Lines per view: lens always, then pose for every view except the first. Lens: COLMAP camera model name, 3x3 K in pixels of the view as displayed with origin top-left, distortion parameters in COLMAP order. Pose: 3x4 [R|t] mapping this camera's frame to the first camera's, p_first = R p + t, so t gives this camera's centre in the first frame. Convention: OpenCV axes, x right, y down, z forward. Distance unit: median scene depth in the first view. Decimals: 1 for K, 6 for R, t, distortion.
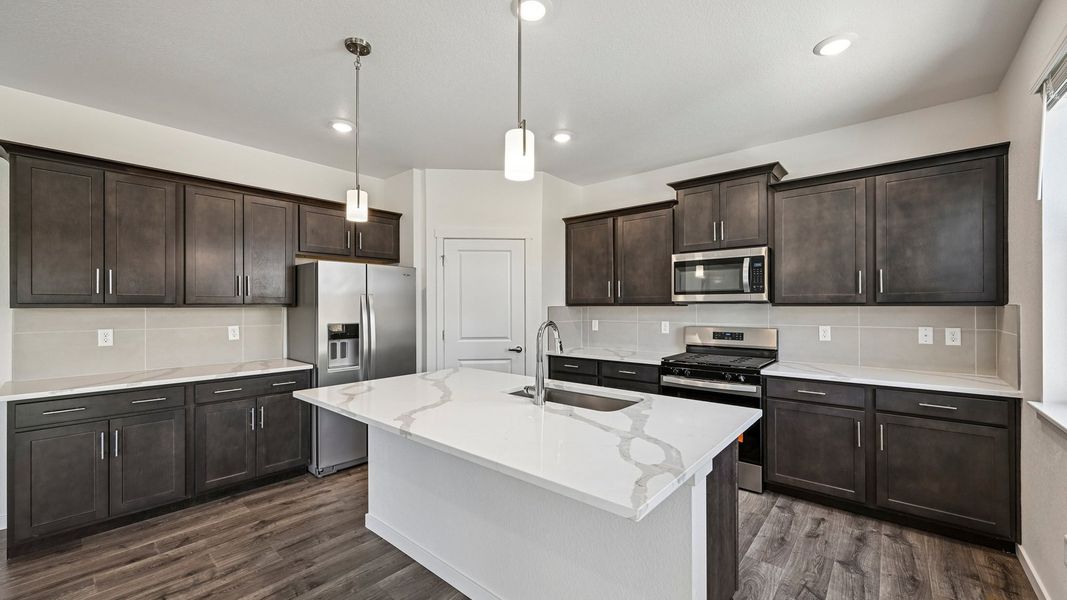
lens RADIAL K [[417.9, 0, 540.7], [0, 417.9, 305.8], [0, 0, 1]] dist [-0.003006, 0.000636]
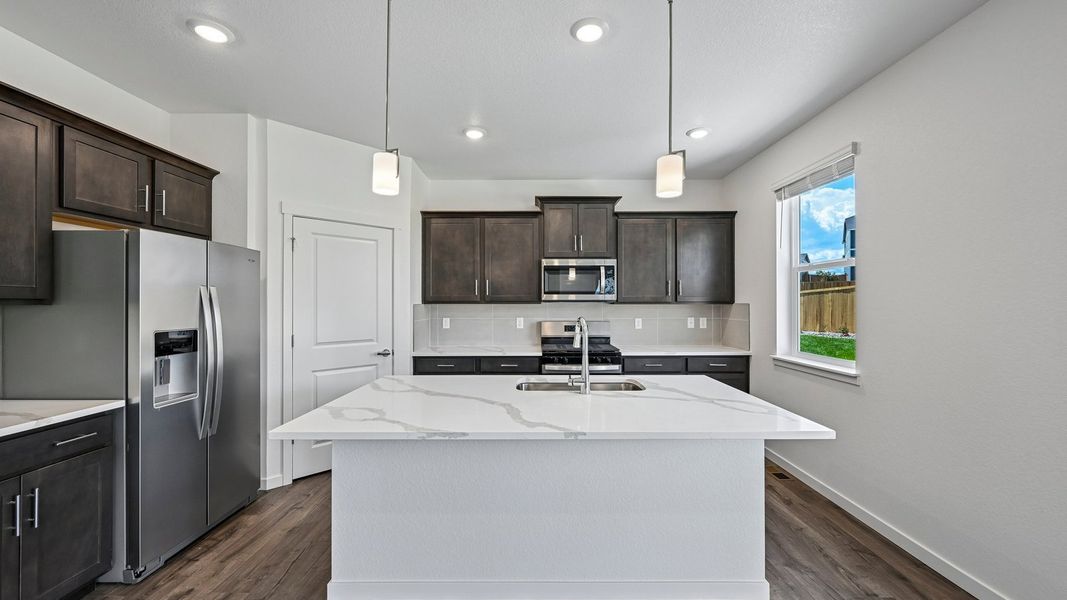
lens RADIAL K [[417.9, 0, 541.2], [0, 417.9, 301.5], [0, 0, 1]] dist [-0.003006, 0.000636]
pose [[0.756904, 0.005649, 0.653501, -0.455062], [-0.002608, 0.999981, -0.005623, 0.000167], [-0.653520, 0.002552, 0.756905, 0.139787]]
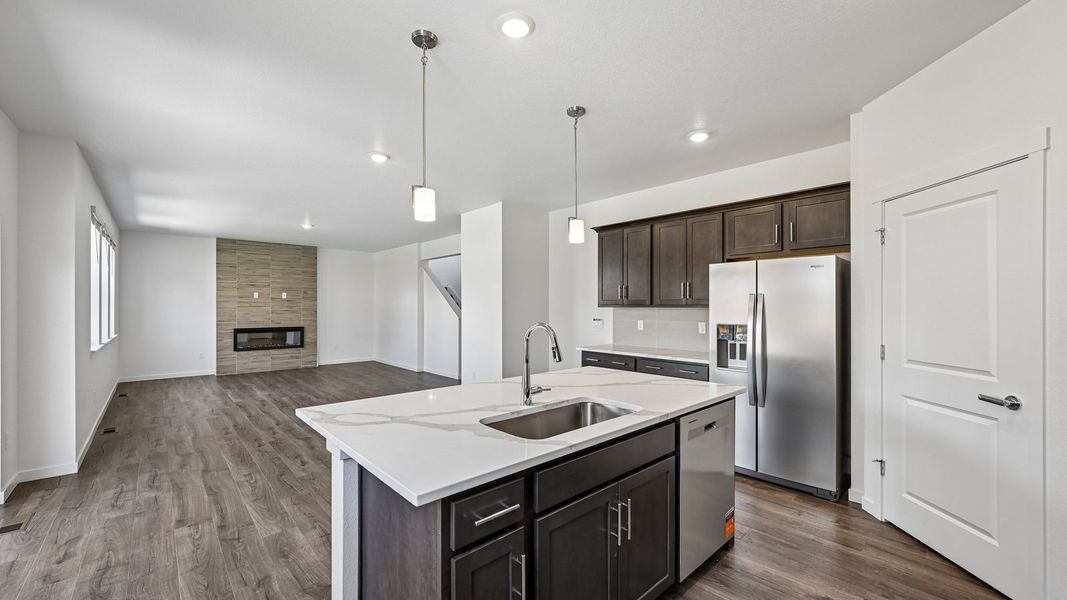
lens RADIAL K [[417.9, 0, 535.2], [0, 417.9, 305.9], [0, 0, 1]] dist [-0.003006, 0.000636]
pose [[-0.127557, -0.000234, -0.991831, 0.553772], [-0.002652, 0.999996, 0.000105, 0.000067], [0.991828, 0.002644, -0.127557, 0.645593]]
